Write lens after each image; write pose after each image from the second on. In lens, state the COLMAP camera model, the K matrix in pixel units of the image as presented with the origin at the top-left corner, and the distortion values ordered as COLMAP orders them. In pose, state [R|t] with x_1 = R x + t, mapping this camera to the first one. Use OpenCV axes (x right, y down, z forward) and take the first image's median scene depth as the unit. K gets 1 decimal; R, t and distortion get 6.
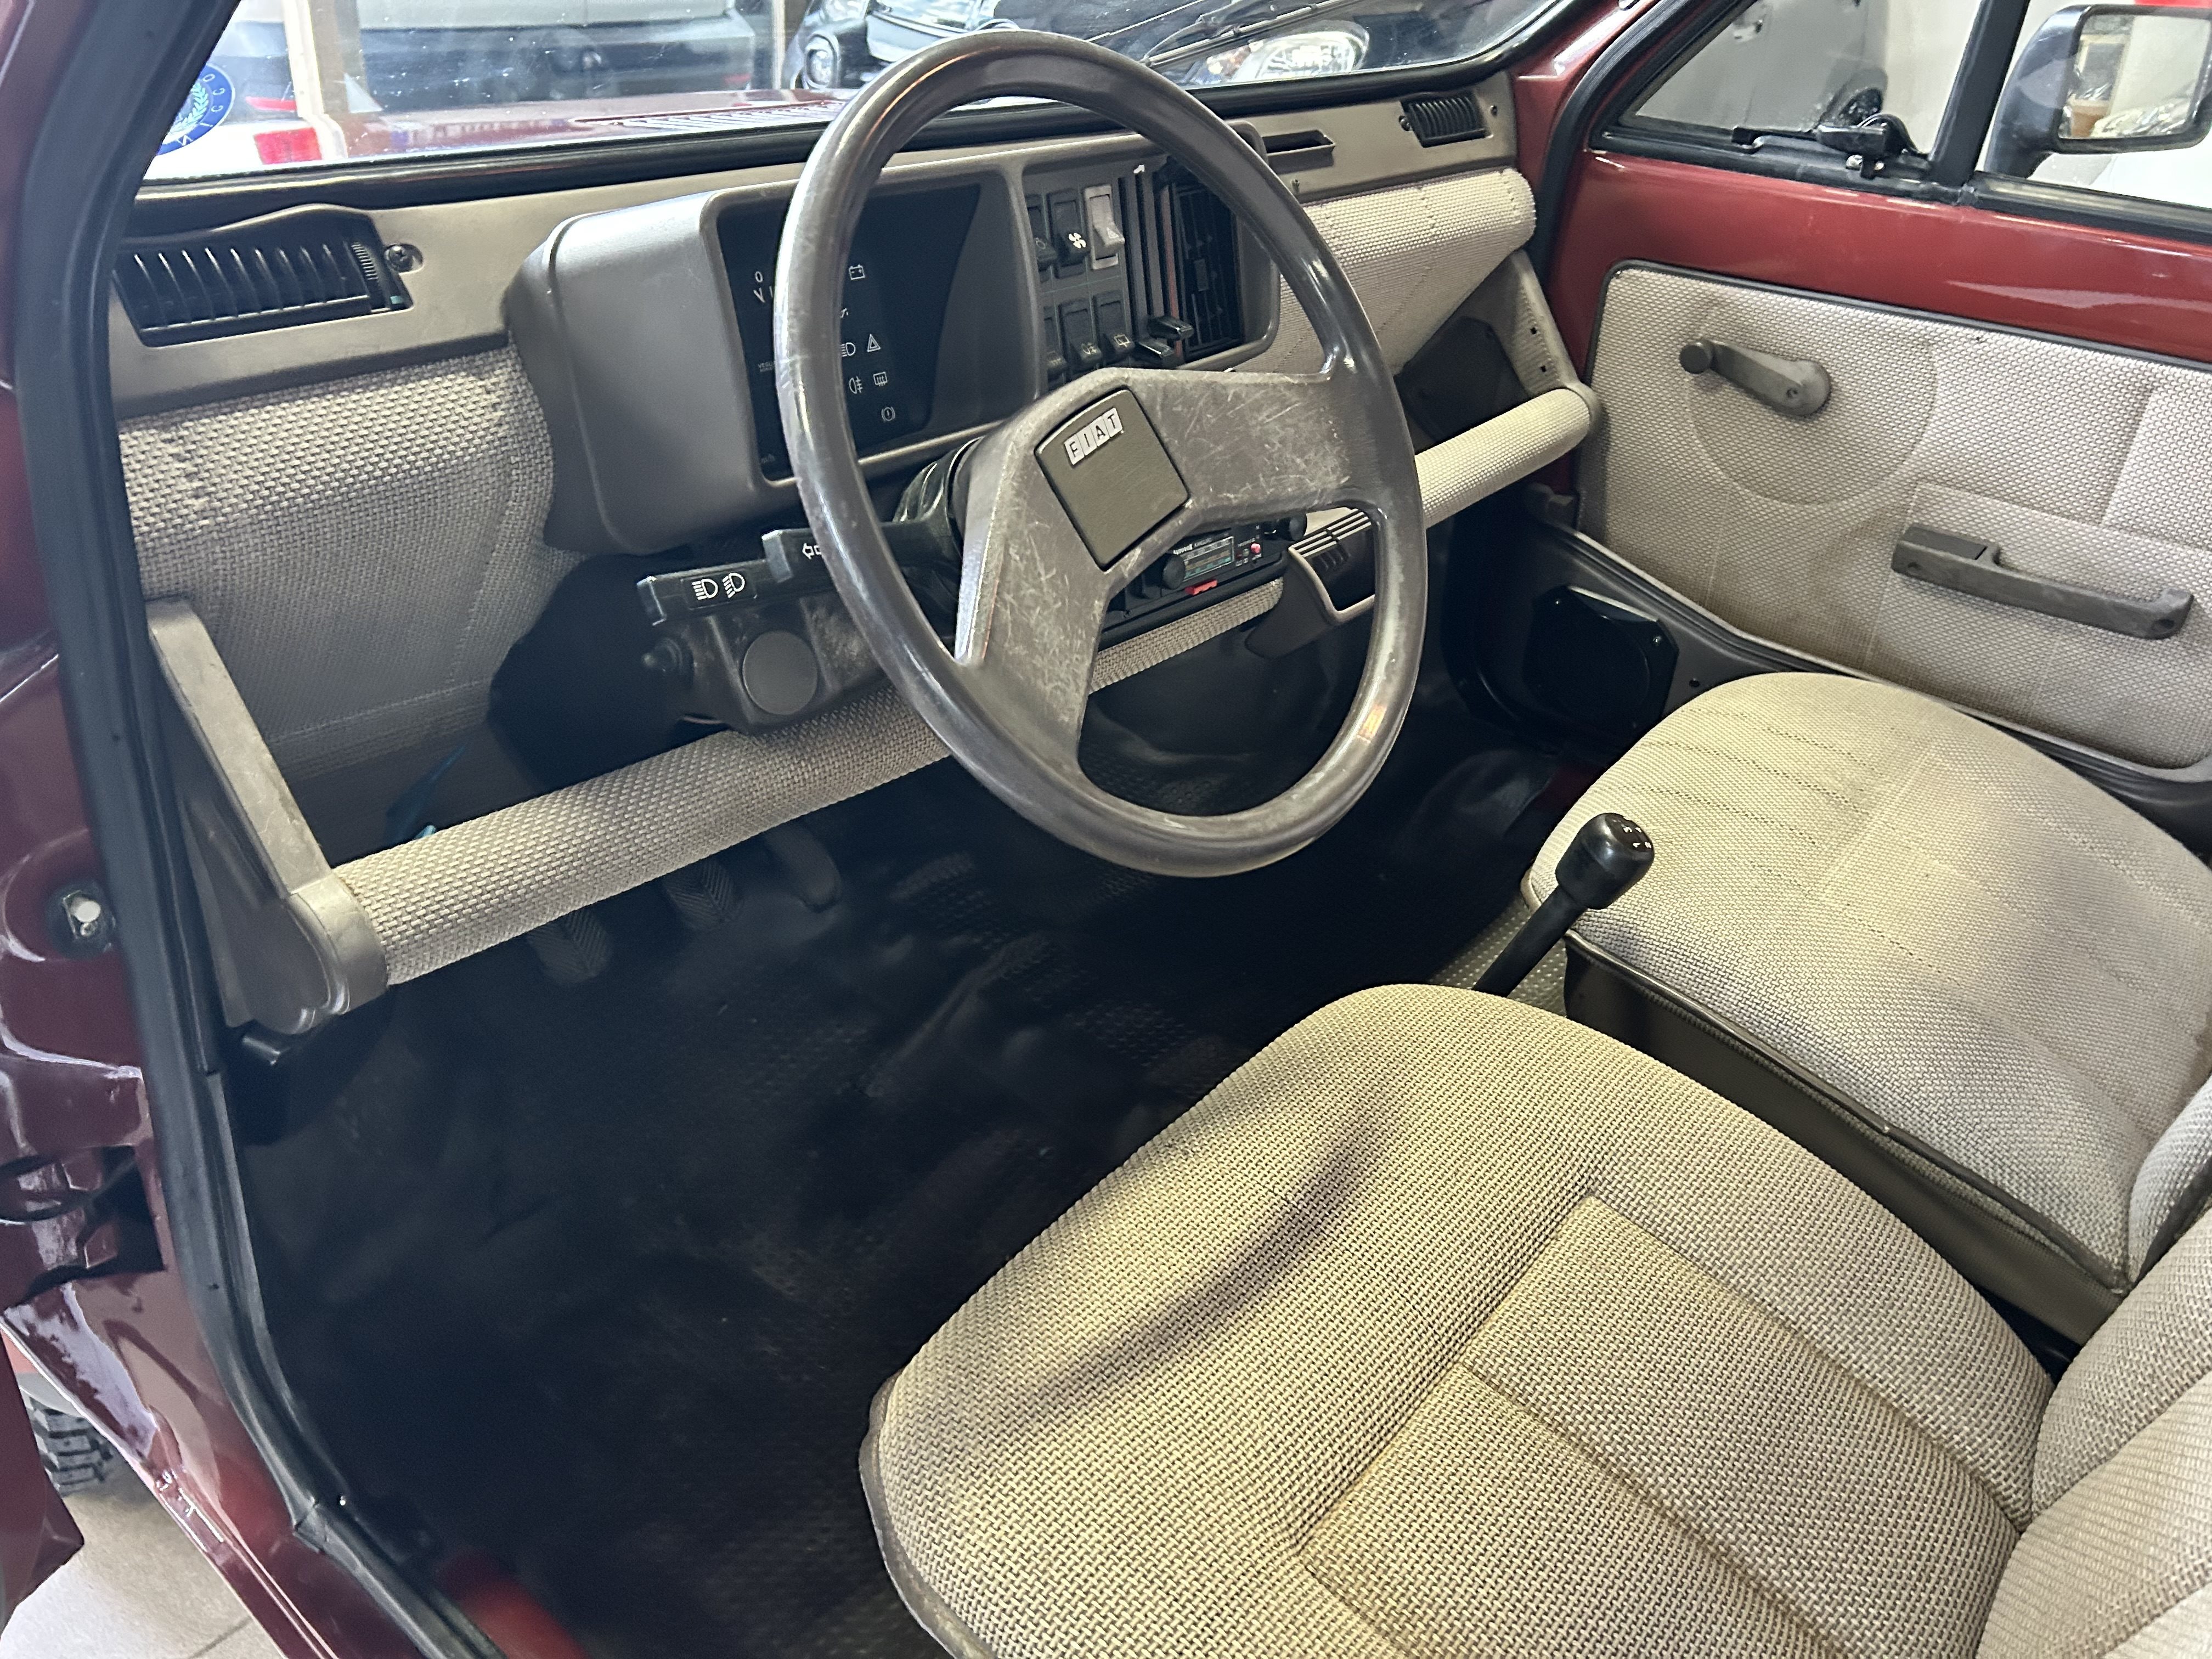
lens RADIAL K [[1663.2, 0, 1119.1], [0, 1663.2, 825.3], [0, 0, 1]] dist [0.052938, -0.052910]
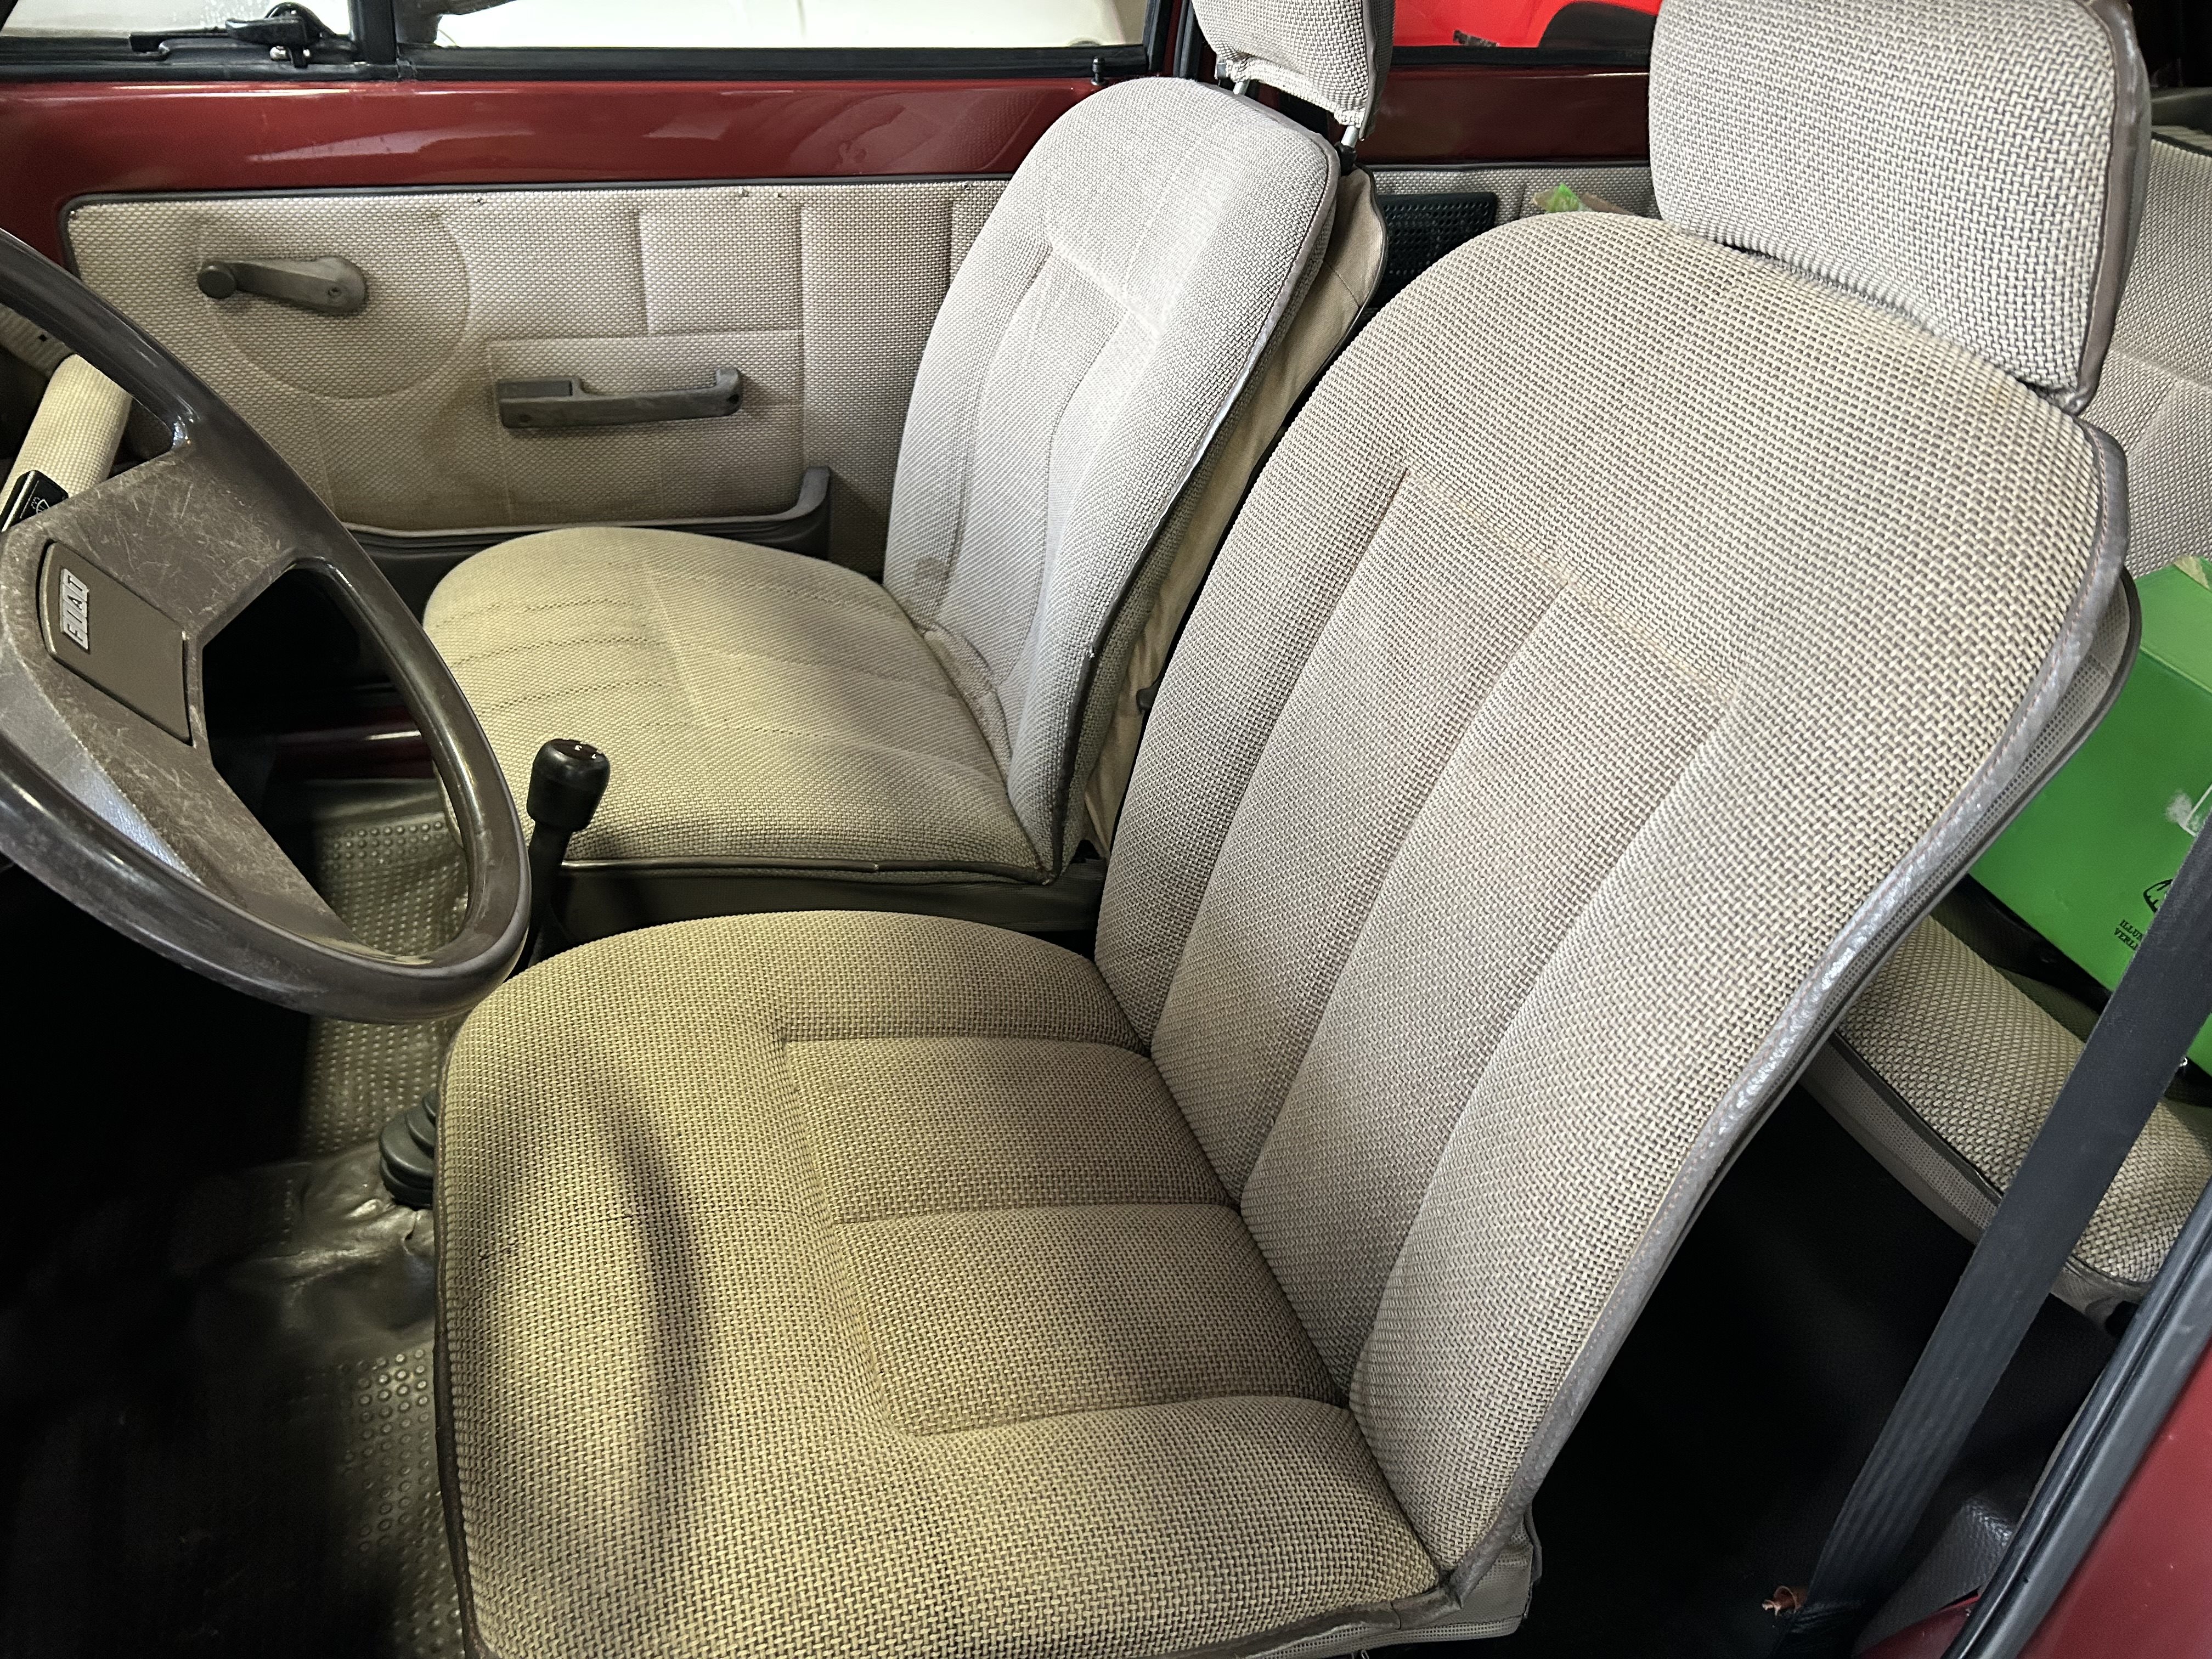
lens RADIAL K [[1663.2, 0, 1103.3], [0, 1663.2, 821.4], [0, 0, 1]] dist [0.052938, -0.052910]
pose [[0.537315, -0.488302, 0.687644, -0.228210], [0.410949, 0.863586, 0.292130, -0.111233], [-0.736487, 0.125621, 0.664685, 0.057359]]
